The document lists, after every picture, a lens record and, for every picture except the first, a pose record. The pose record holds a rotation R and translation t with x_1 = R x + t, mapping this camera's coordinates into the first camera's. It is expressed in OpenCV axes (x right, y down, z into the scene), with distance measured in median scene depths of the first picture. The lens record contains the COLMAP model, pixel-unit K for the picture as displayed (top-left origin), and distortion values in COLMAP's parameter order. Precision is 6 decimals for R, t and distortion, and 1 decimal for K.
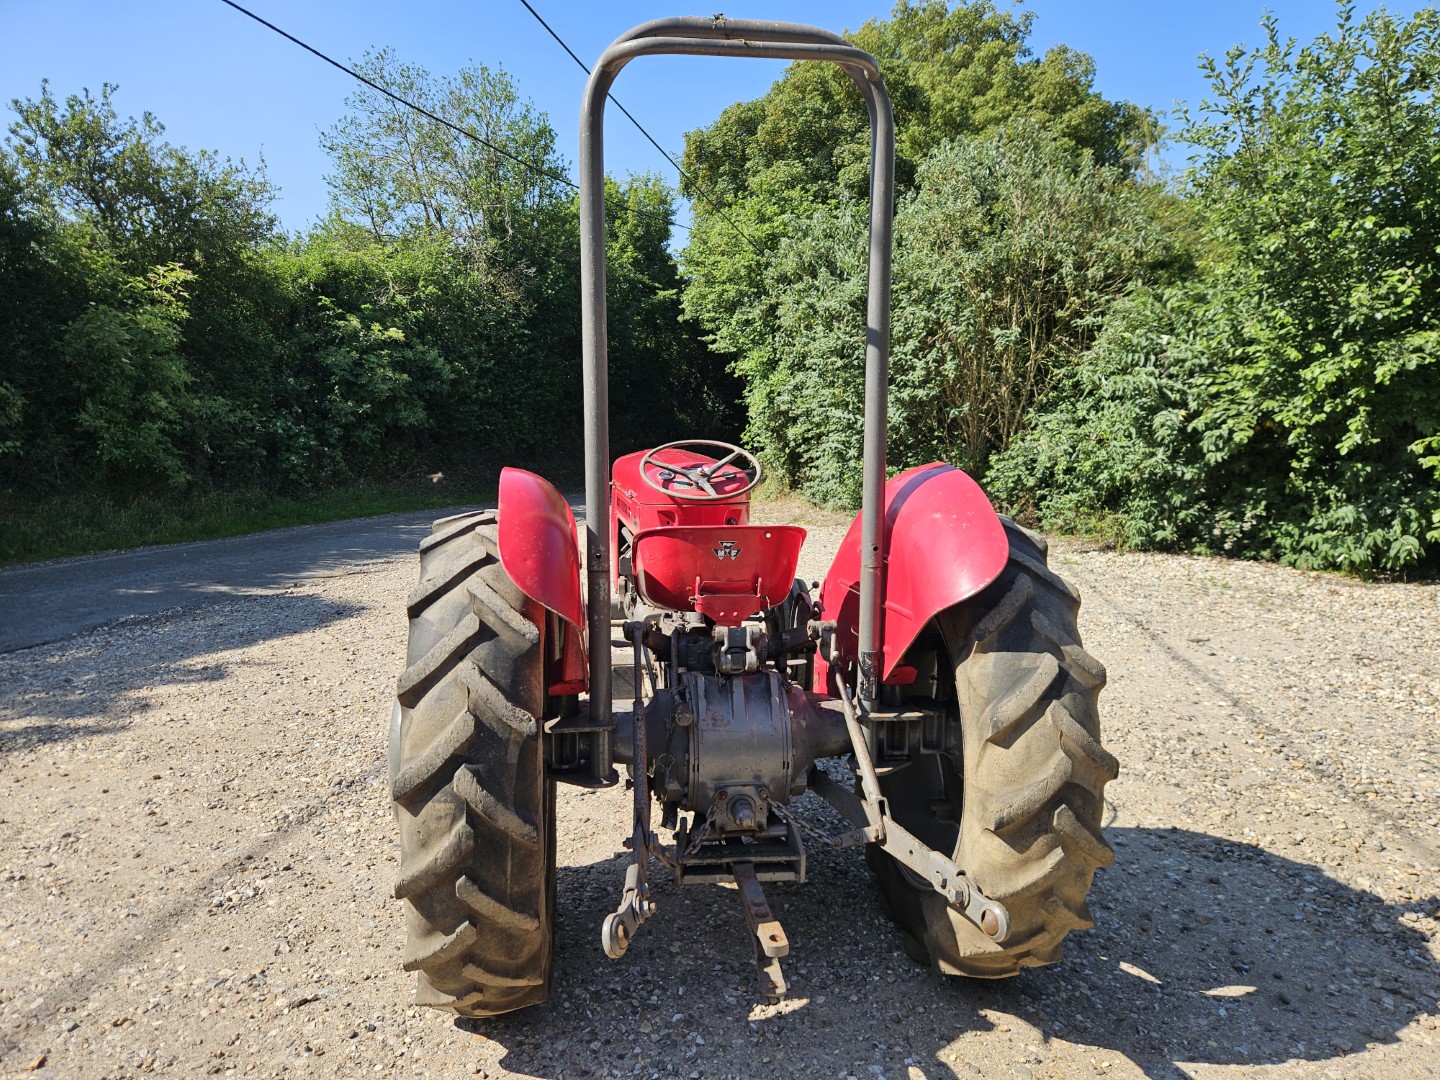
lens RADIAL K [[943.0, 0, 712.7], [0, 943.0, 578.8], [0, 0, 1]] dist [0.057009, -0.045648]
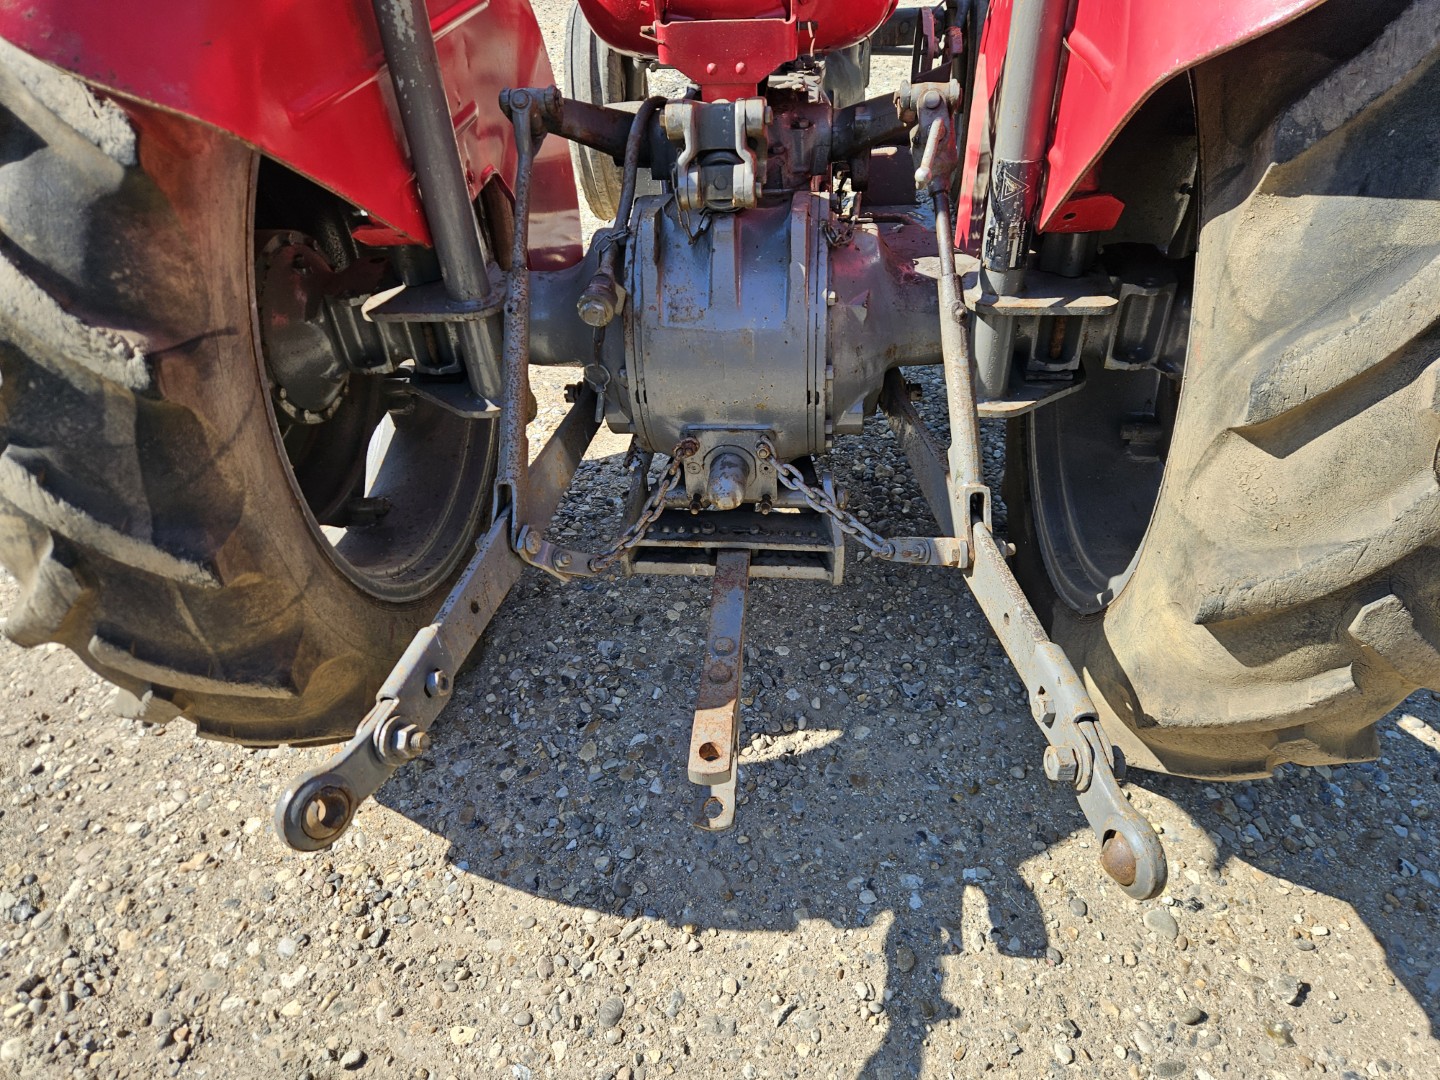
lens RADIAL K [[943.0, 0, 726.7], [0, 943.0, 543.3], [0, 0, 1]] dist [0.057009, -0.045648]
pose [[0.973065, 0.098283, -0.208532, 0.153412], [0.020737, 0.863583, 0.503779, 0.002578], [0.229597, -0.494534, 0.838284, 0.529206]]
